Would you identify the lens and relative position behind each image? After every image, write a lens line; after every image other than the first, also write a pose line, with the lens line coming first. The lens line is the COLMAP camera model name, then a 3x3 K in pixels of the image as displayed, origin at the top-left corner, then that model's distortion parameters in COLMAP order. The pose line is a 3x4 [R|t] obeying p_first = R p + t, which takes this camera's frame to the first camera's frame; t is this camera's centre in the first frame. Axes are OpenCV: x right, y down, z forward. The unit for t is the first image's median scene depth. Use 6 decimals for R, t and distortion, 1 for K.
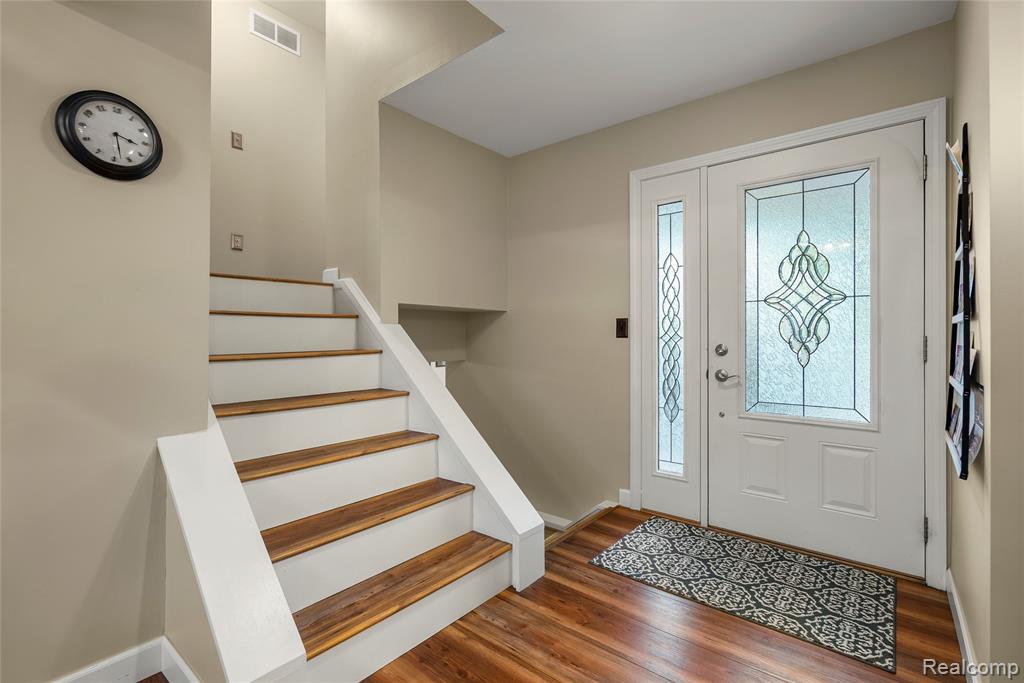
lens RADIAL K [[464.8, 0, 509.9], [0, 464.8, 336.2], [0, 0, 1]] dist [-0.011936, 0.004809]
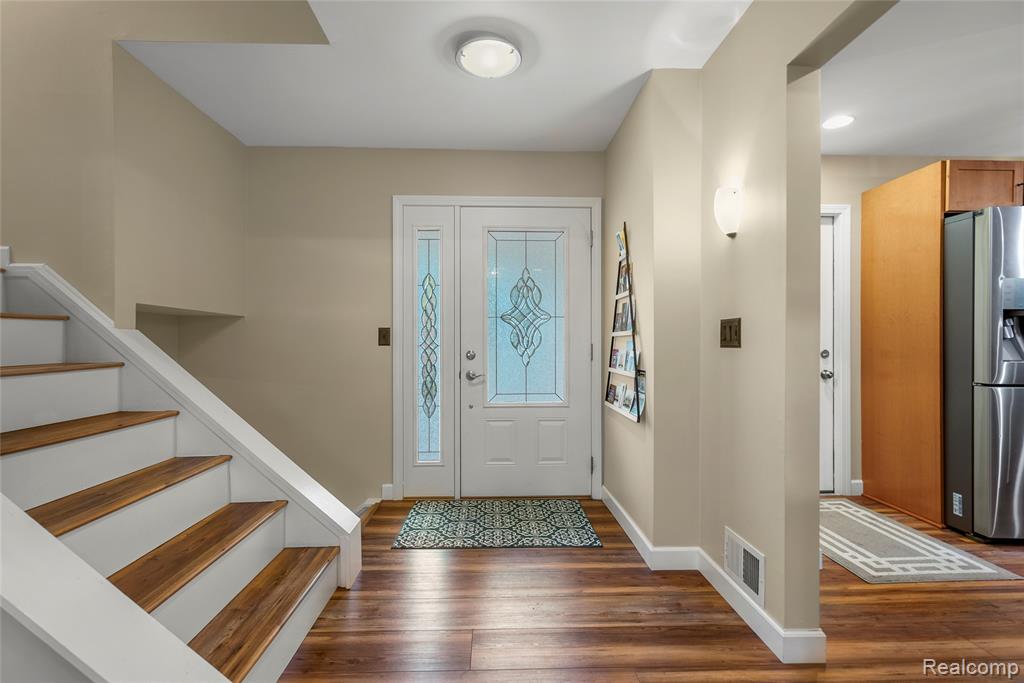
lens RADIAL K [[464.8, 0, 517.2], [0, 464.8, 345.4], [0, 0, 1]] dist [-0.011936, 0.004809]
pose [[0.746944, -0.003568, 0.664877, -0.306176], [0.001479, 0.999992, 0.003704, -0.001136], [-0.664885, -0.001784, 0.746944, -0.025699]]
